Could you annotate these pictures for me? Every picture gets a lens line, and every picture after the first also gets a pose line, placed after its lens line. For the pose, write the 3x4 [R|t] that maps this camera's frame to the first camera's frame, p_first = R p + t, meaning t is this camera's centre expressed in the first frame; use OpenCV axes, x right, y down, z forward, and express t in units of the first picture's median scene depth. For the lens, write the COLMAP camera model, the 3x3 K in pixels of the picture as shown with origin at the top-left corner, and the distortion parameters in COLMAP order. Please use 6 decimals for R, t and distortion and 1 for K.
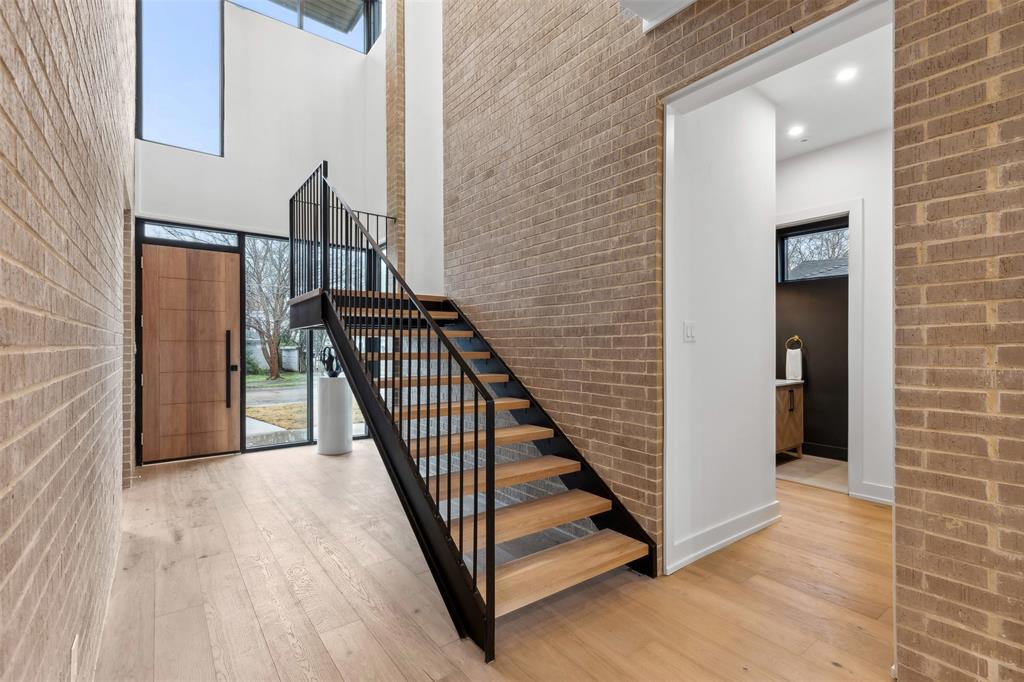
lens RADIAL K [[460.9, 0, 512.1], [0, 460.9, 347.9], [0, 0, 1]] dist [0.008194, -0.001159]
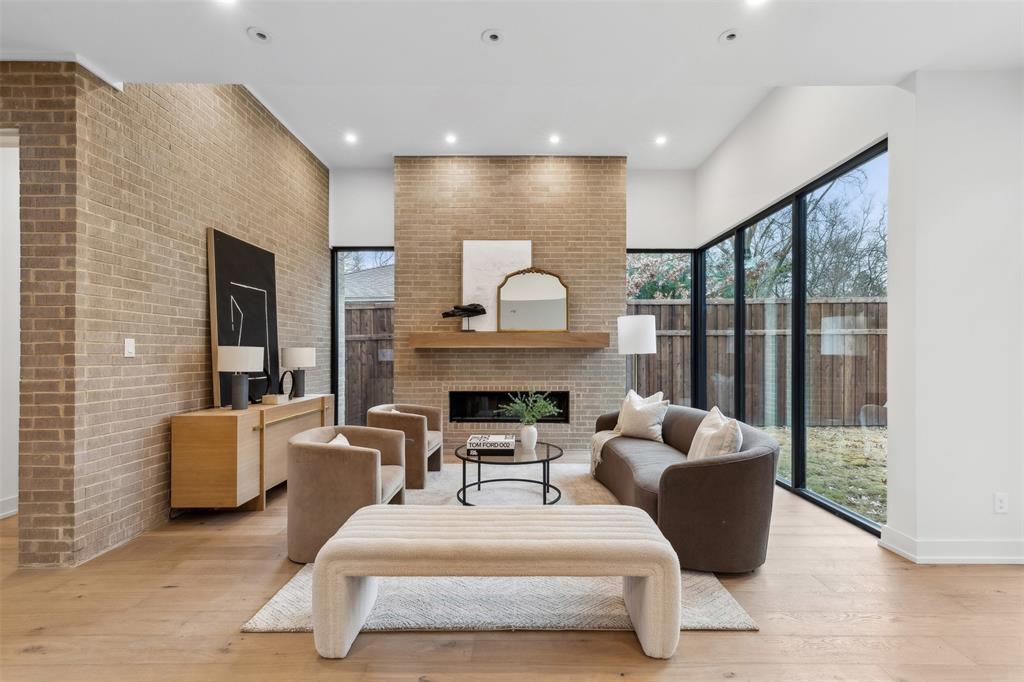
lens RADIAL K [[460.9, 0, 512.5], [0, 460.9, 344.6], [0, 0, 1]] dist [0.008194, -0.001159]
pose [[0.604989, 0.002652, 0.796229, 0.340137], [0.004134, 0.999971, -0.006471, -0.013030], [-0.796223, 0.007207, 0.604960, -0.782444]]
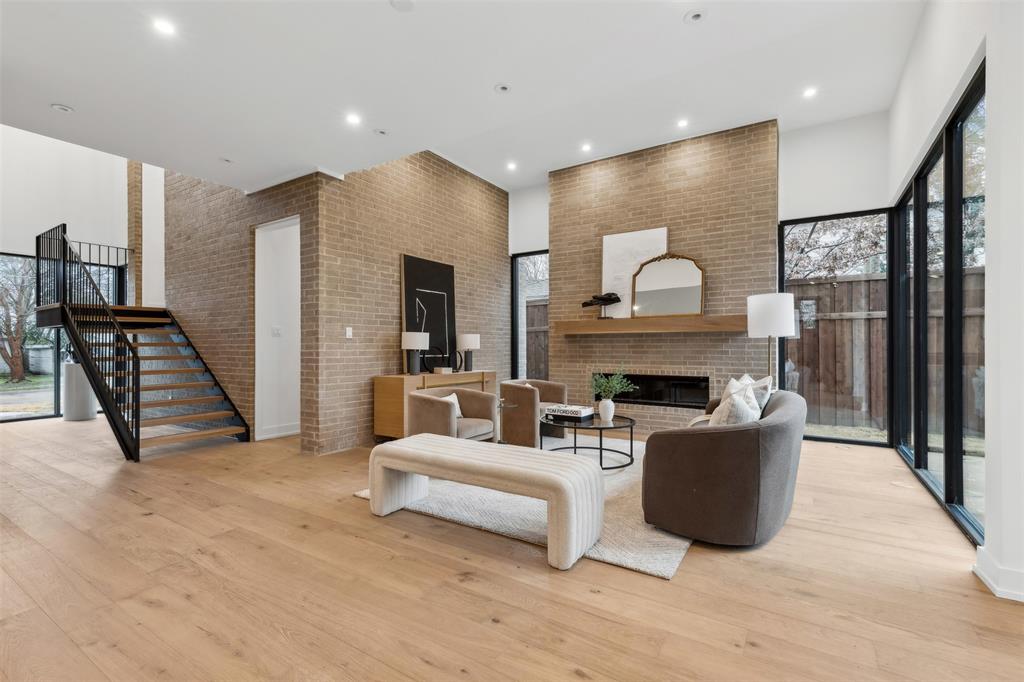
lens RADIAL K [[460.9, 0, 515.9], [0, 460.9, 339.1], [0, 0, 1]] dist [0.008194, -0.001159]
pose [[0.940436, -0.003953, 0.339948, 0.656543], [0.008550, 0.999891, -0.012026, 0.034665], [-0.339863, 0.014216, 0.940367, -1.312391]]
